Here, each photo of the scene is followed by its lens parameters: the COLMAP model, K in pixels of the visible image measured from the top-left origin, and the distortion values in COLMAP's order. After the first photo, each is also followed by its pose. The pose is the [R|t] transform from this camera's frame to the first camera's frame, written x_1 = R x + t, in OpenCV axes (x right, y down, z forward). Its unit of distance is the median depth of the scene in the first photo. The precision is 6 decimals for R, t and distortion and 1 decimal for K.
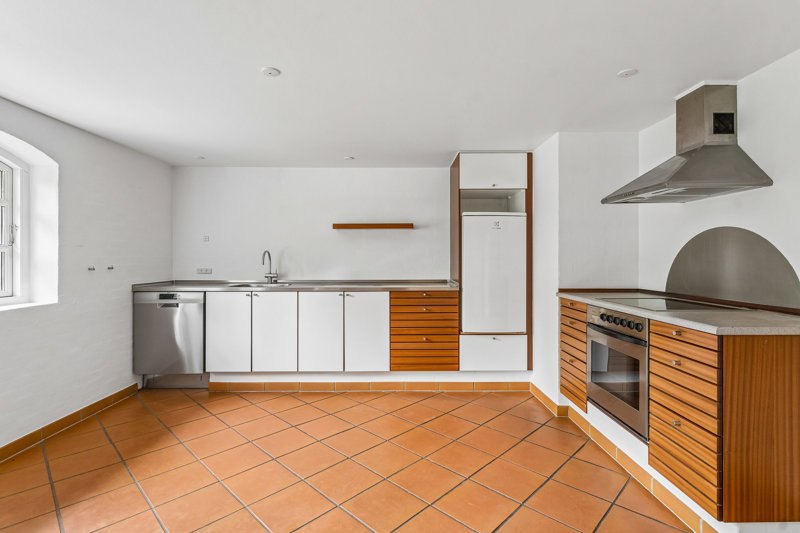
lens RADIAL K [[385.0, 0, 403.9], [0, 385.0, 255.9], [0, 0, 1]] dist [0.000633, 0.000243]
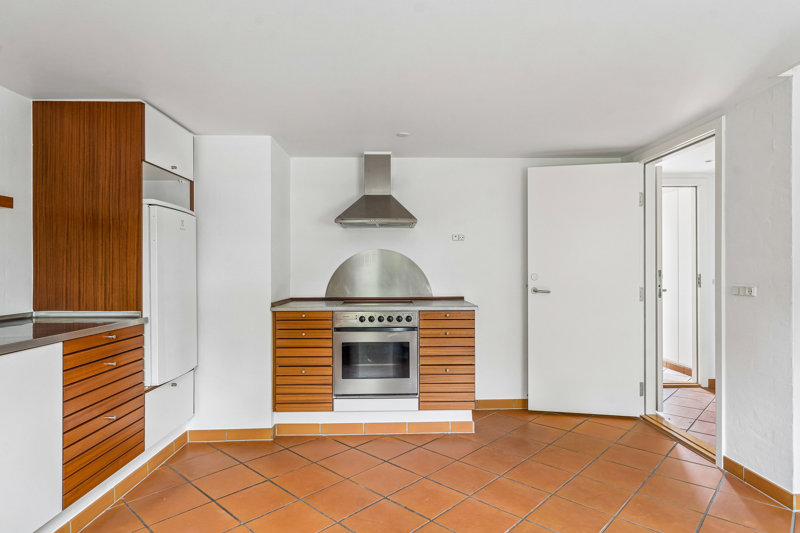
lens RADIAL K [[445.2, 0, 400.0], [0, 445.2, 268.3], [0, 0, 1]] dist [0.004376, -0.002377]
pose [[-0.006792, 0.007896, 0.999946, -0.585651], [0.001147, 0.999968, -0.007888, 0.007992], [-0.999976, 0.001093, -0.006801, 0.592289]]
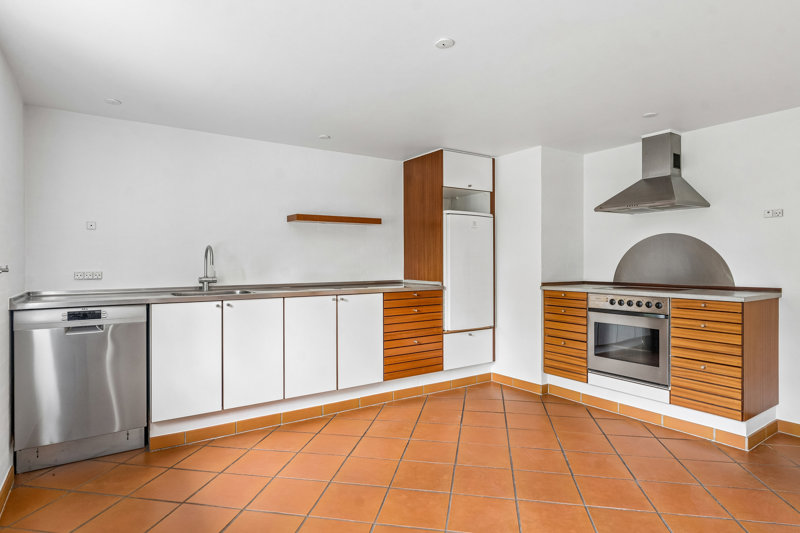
lens RADIAL K [[445.2, 0, 400.9], [0, 445.2, 261.6], [0, 0, 1]] dist [0.004376, -0.002377]
pose [[0.835660, -0.001625, 0.549244, -0.574990], [0.000018, 0.999996, 0.002930, 0.015597], [-0.549246, -0.002439, 0.835657, 0.106261]]
